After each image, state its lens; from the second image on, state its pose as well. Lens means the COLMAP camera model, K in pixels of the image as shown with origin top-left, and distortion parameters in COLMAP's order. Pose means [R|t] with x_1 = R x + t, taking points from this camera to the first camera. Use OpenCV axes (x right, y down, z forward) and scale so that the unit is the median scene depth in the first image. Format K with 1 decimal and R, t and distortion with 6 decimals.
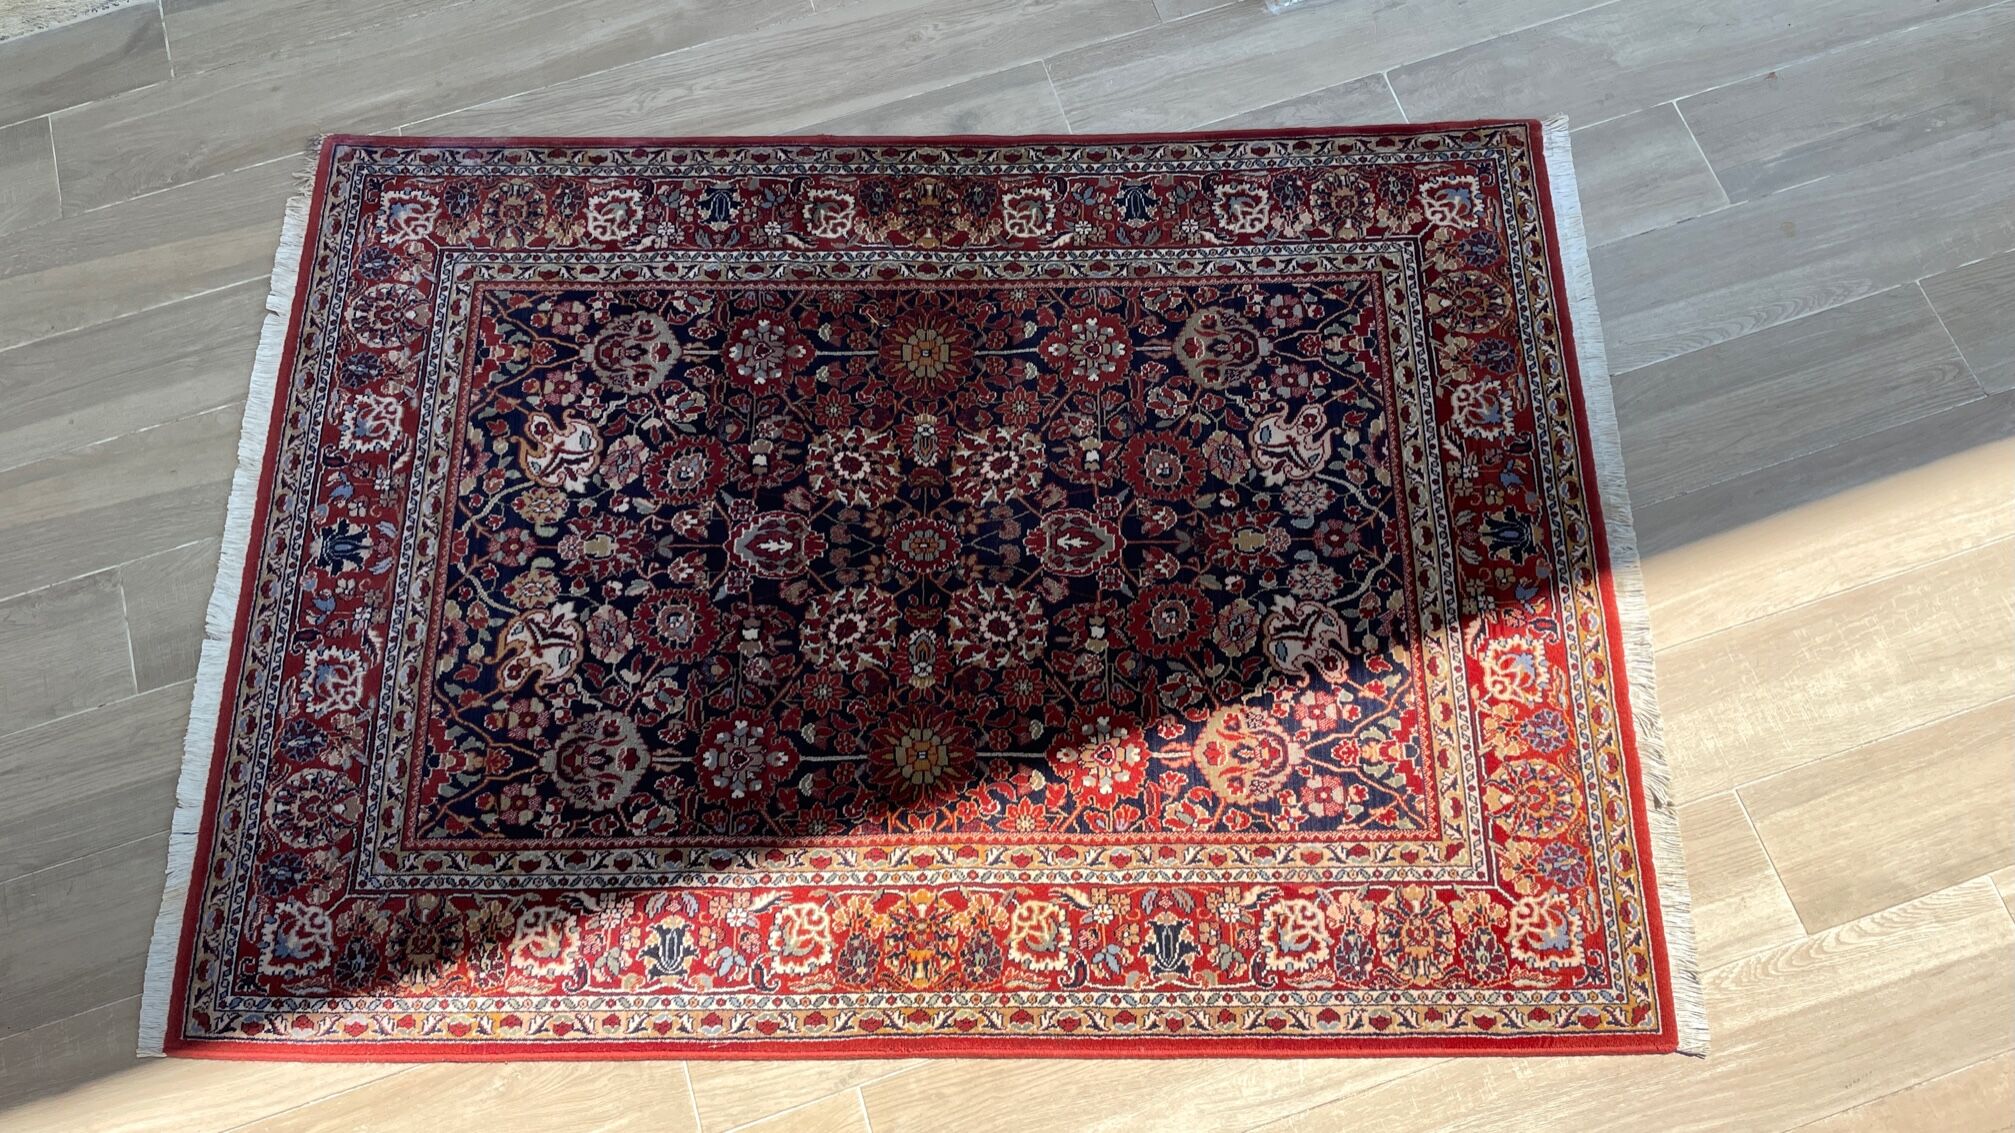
lens RADIAL K [[1494.4, 0, 1001.4], [0, 1494.4, 571.5], [0, 0, 1]] dist [0.113603, -0.160046]
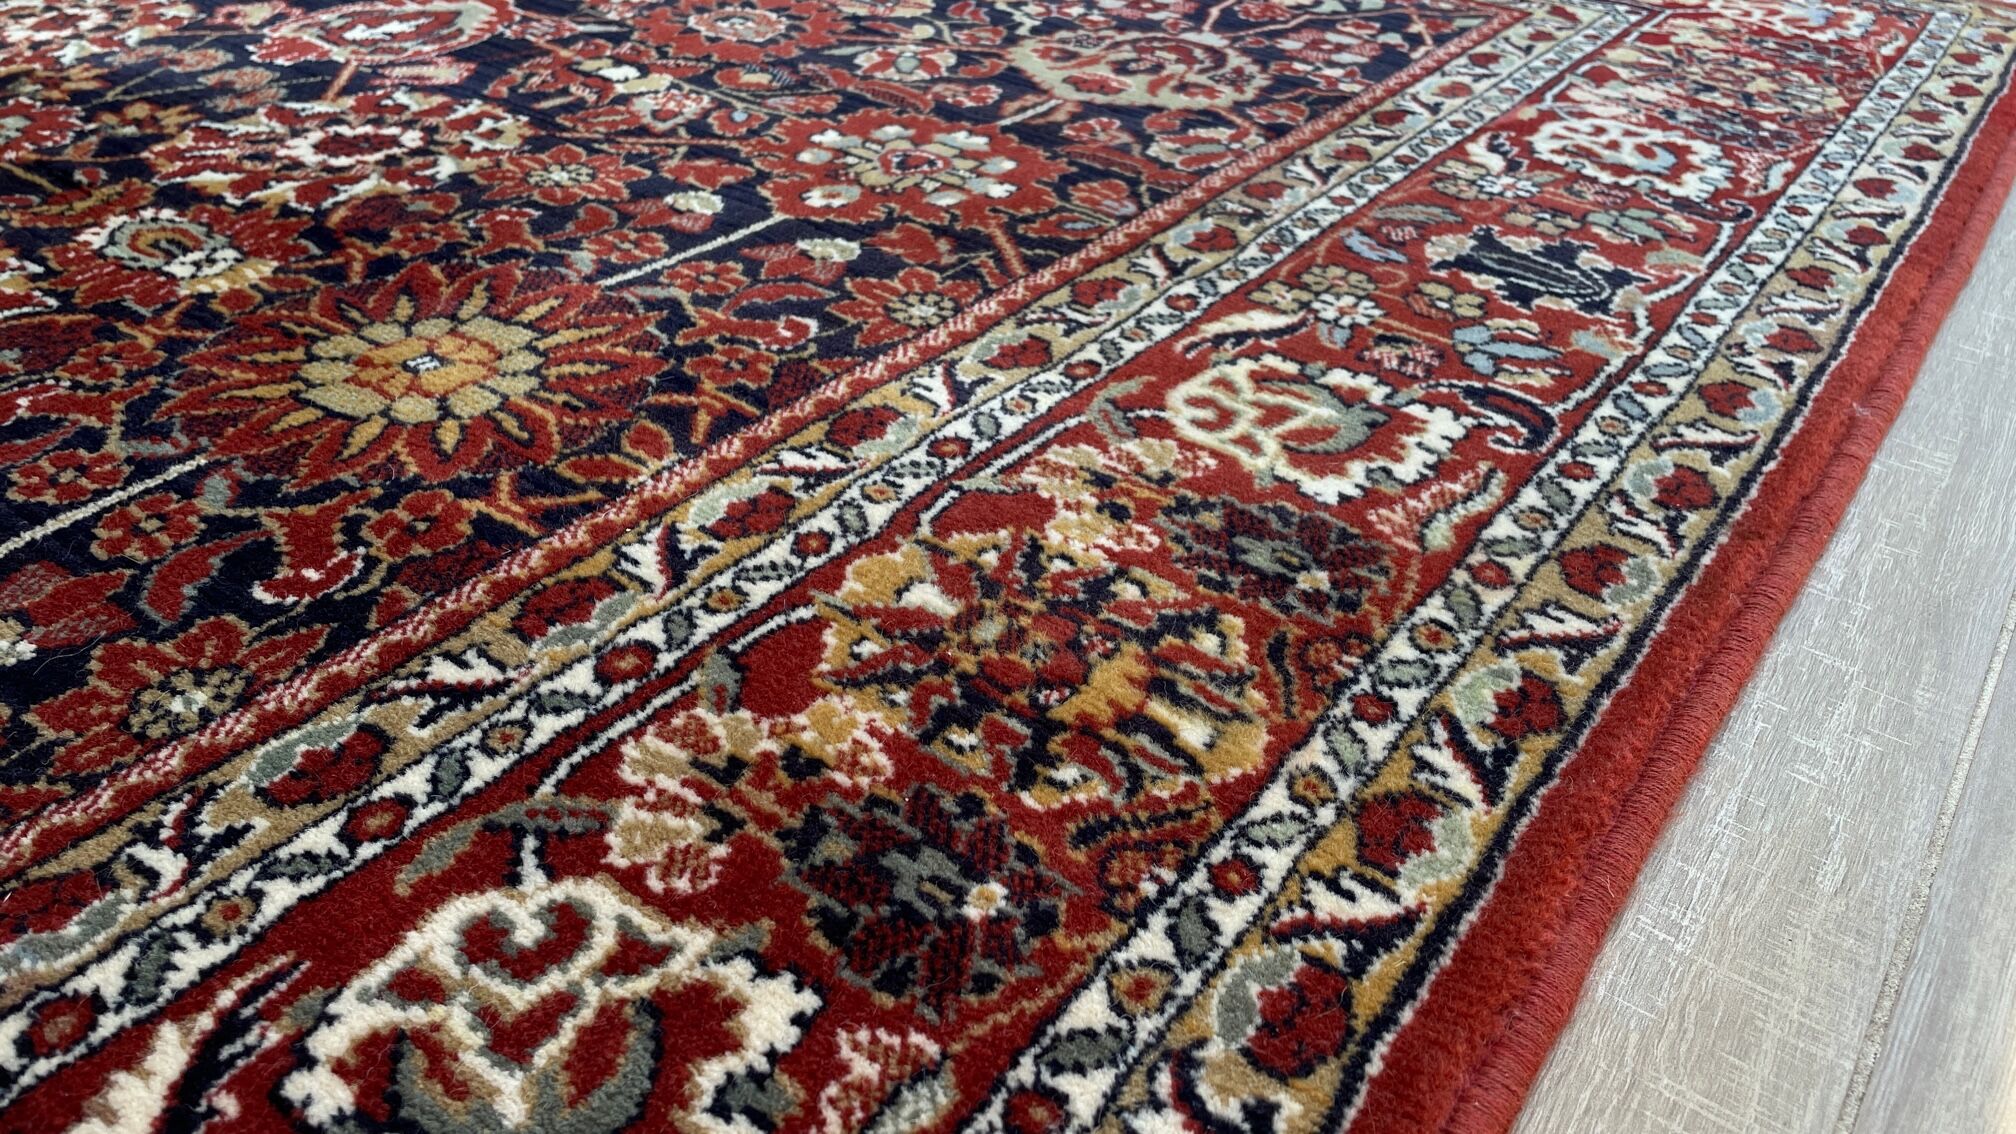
lens RADIAL K [[1536.5, 0, 999.9], [0, 1536.5, 565.7], [0, 0, 1]] dist [0.072676, -0.094729]
pose [[0.589977, -0.423825, 0.687240, -0.178359], [0.739264, 0.625811, -0.248696, 0.266436], [-0.324679, 0.654777, 0.682533, 0.808778]]
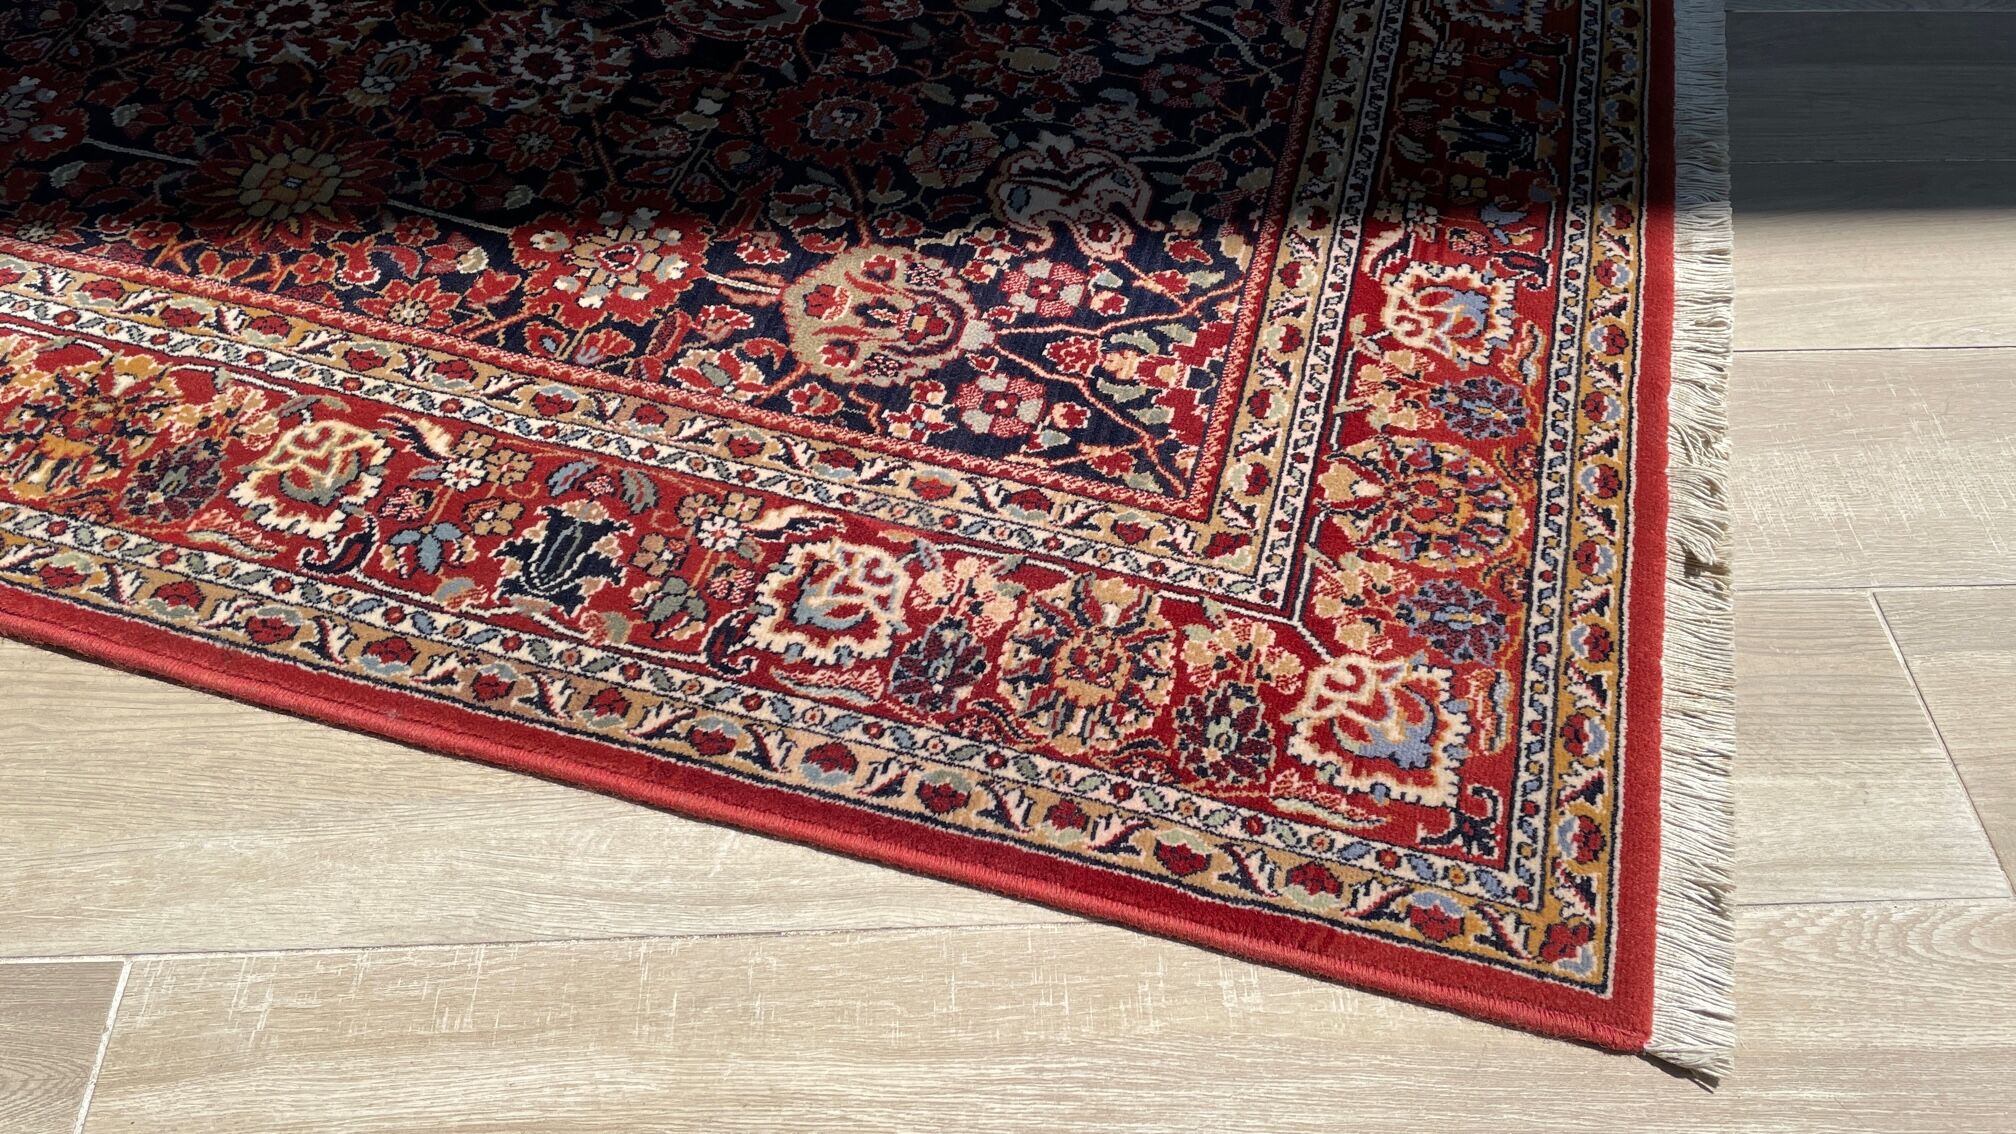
lens RADIAL K [[1495.2, 0, 1001.9], [0, 1495.2, 572.0], [0, 0, 1]] dist [0.113603, -0.160046]
pose [[0.962191, 0.241812, -0.125361, 0.279591], [-0.268296, 0.920786, -0.283145, 0.325927], [0.046963, 0.306074, 0.950849, 0.537483]]
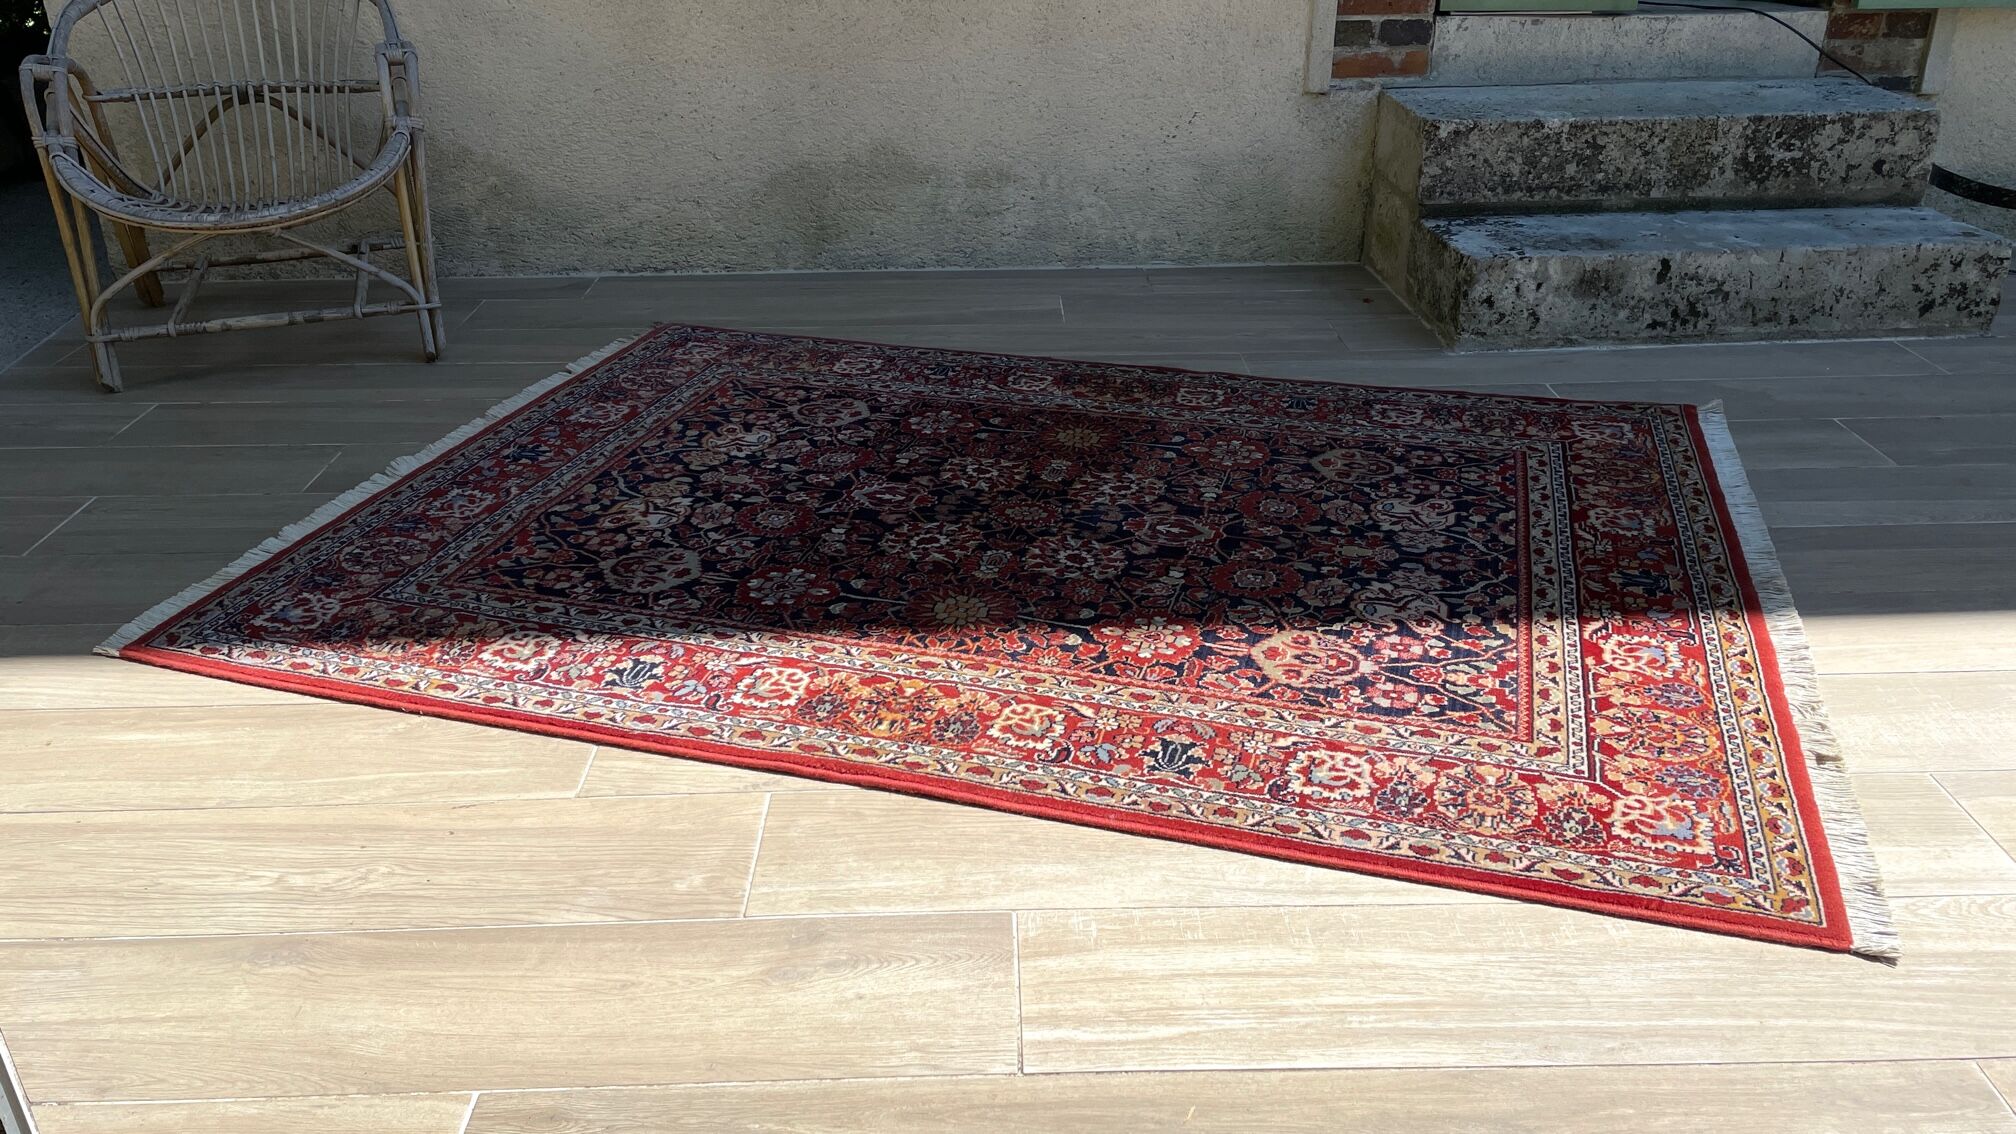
lens RADIAL K [[1495.2, 0, 1001.9], [0, 1495.2, 572.0], [0, 0, 1]] dist [0.113603, -0.160046]
pose [[0.955621, 0.142162, -0.258027, 0.205986], [-0.280097, 0.709855, -0.646260, 0.693011], [0.091288, 0.689853, 0.718171, 0.306174]]
